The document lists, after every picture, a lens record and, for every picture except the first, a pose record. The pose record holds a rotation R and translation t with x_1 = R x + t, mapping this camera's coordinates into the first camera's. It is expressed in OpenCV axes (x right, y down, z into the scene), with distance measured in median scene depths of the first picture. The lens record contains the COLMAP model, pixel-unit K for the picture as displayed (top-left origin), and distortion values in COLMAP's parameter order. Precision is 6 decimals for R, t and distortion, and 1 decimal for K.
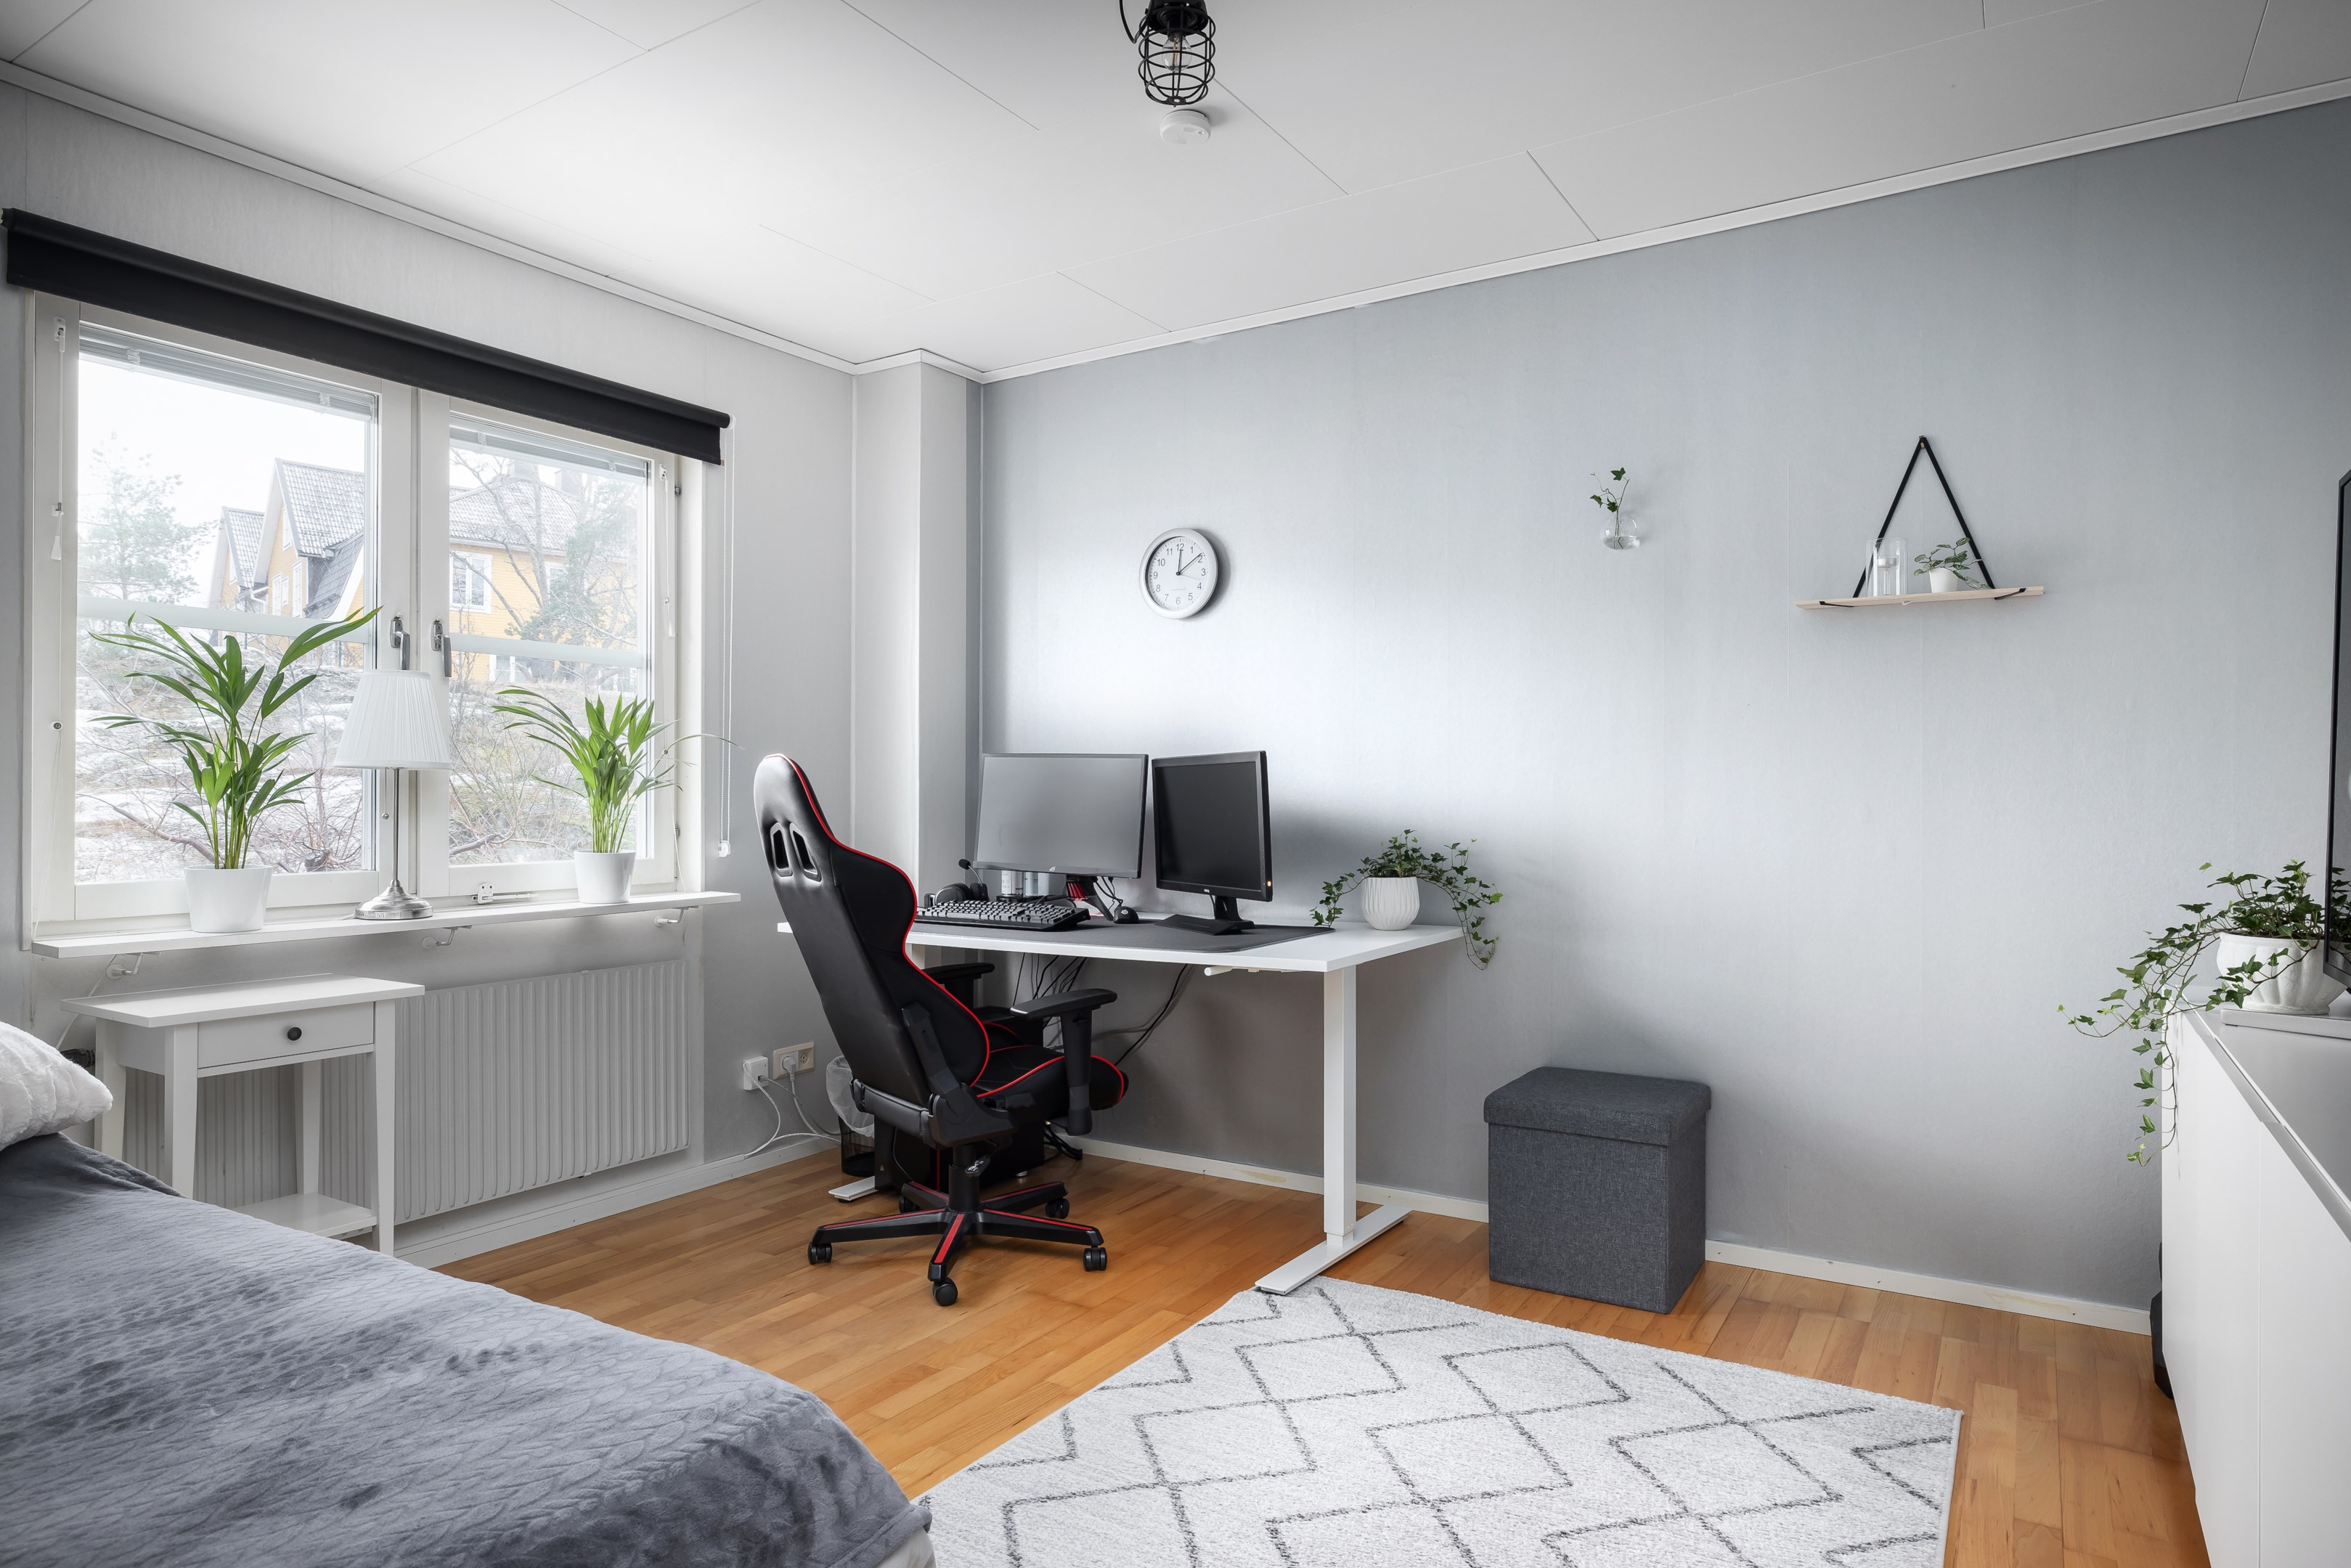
lens RADIAL K [[1377.0, 0, 1175.4], [0, 1377.0, 786.5], [0, 0, 1]] dist [-0.005035, 0.001317]
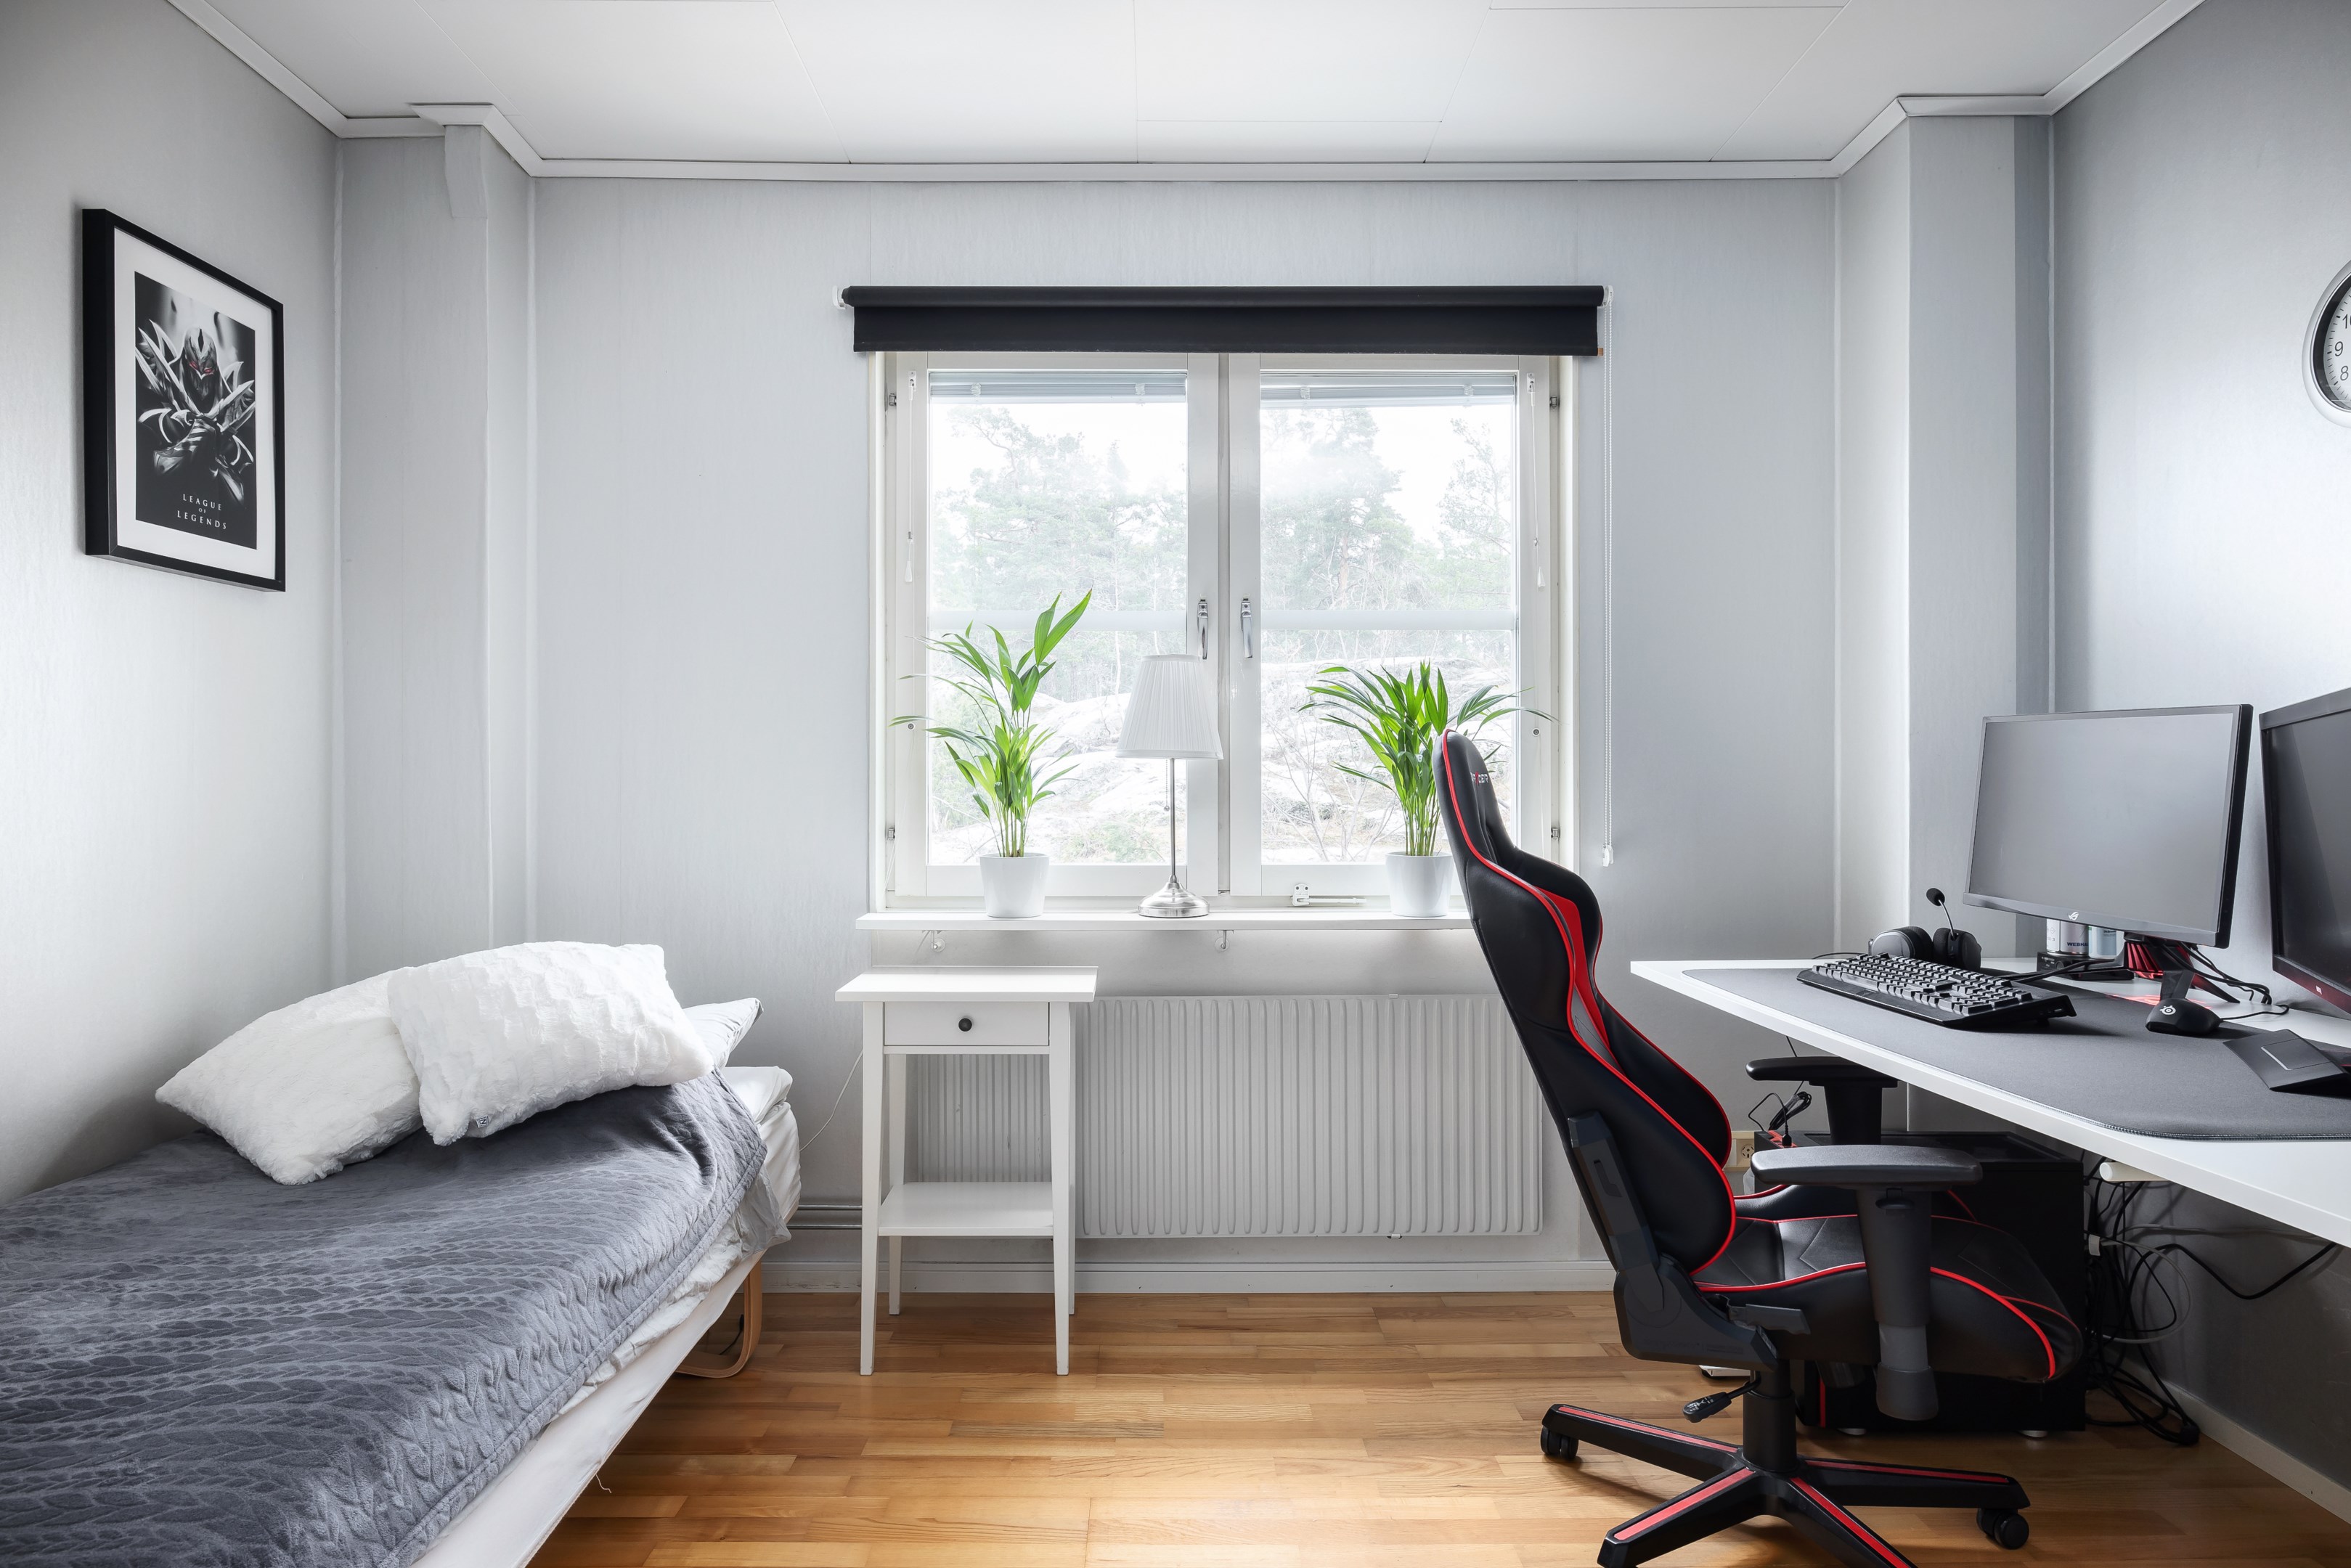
lens RADIAL K [[1377.0, 0, 1174.8], [0, 1377.0, 788.9], [0, 0, 1]] dist [-0.005035, 0.001317]
pose [[0.539929, 0.000742, -0.841710, 0.211155], [0.006127, 0.999970, 0.004812, 0.002973], [0.841688, -0.007756, 0.539908, 0.434708]]
